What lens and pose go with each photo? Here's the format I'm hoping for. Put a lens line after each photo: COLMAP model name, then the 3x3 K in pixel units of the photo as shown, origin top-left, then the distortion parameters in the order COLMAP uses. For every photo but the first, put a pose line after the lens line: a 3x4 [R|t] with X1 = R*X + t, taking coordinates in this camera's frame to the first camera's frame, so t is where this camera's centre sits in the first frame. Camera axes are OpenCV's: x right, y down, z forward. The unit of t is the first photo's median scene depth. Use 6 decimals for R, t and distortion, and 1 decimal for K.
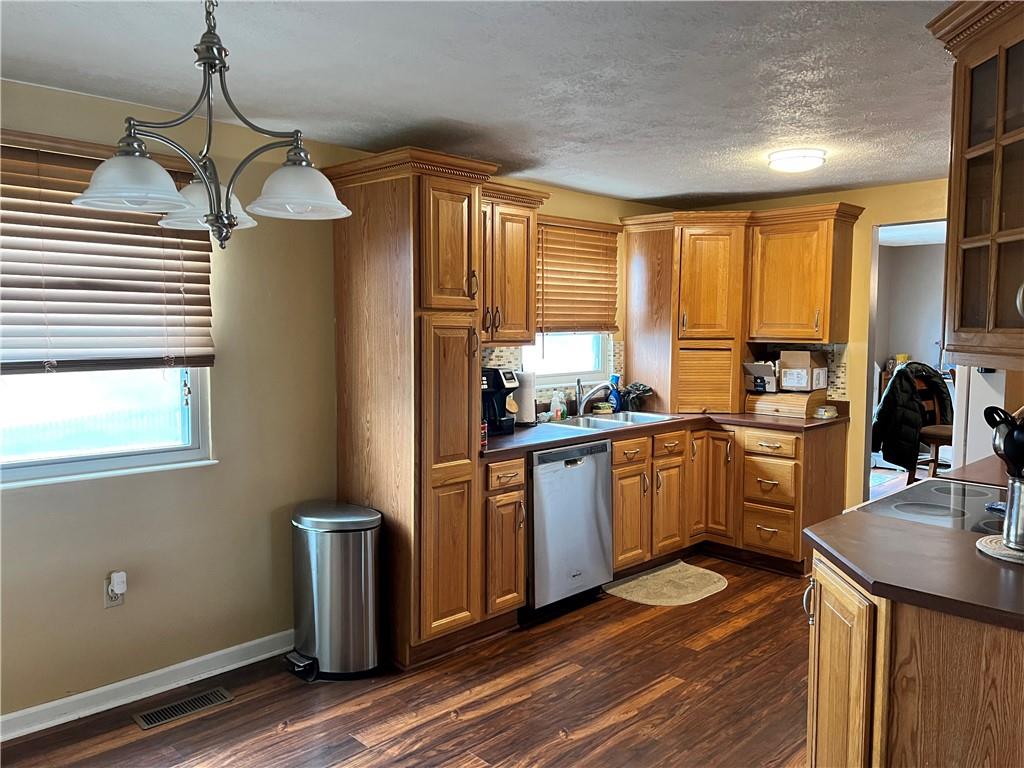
lens RADIAL K [[769.3, 0, 509.1], [0, 769.3, 378.7], [0, 0, 1]] dist [0.003257, -0.016565]
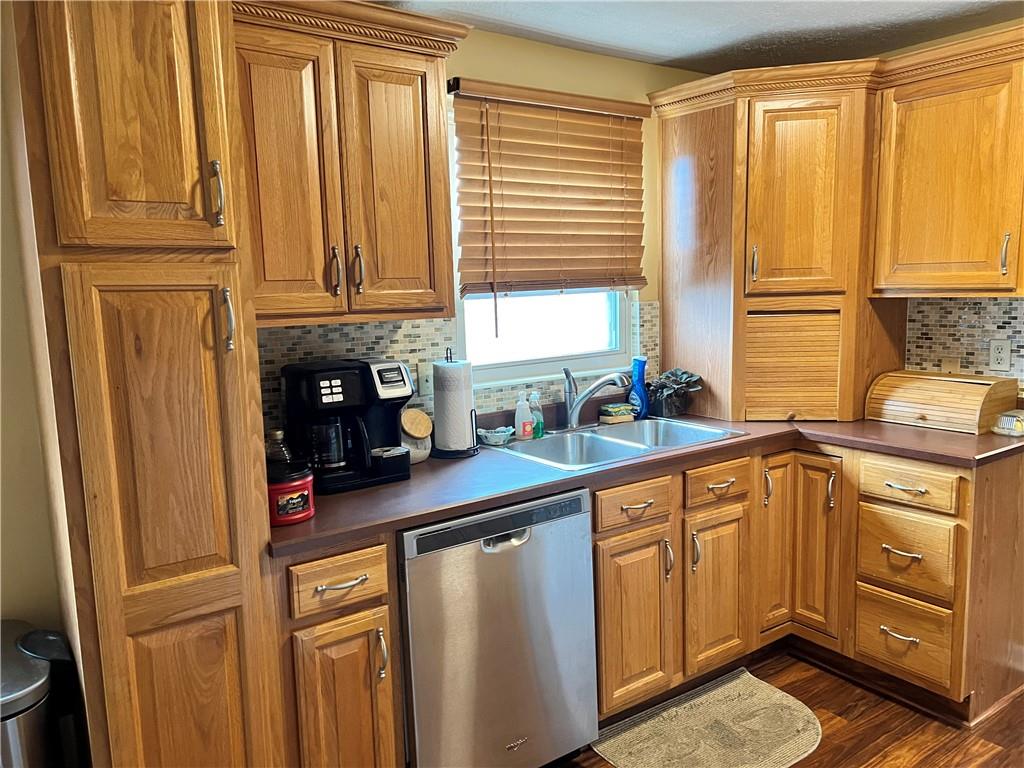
lens RADIAL K [[769.3, 0, 515.4], [0, 769.3, 390.5], [0, 0, 1]] dist [0.003257, -0.016565]
pose [[0.988097, -0.008300, -0.153605, 0.145361], [0.018983, 0.997490, 0.068214, -0.024265], [0.152653, -0.070318, 0.985775, 0.415063]]
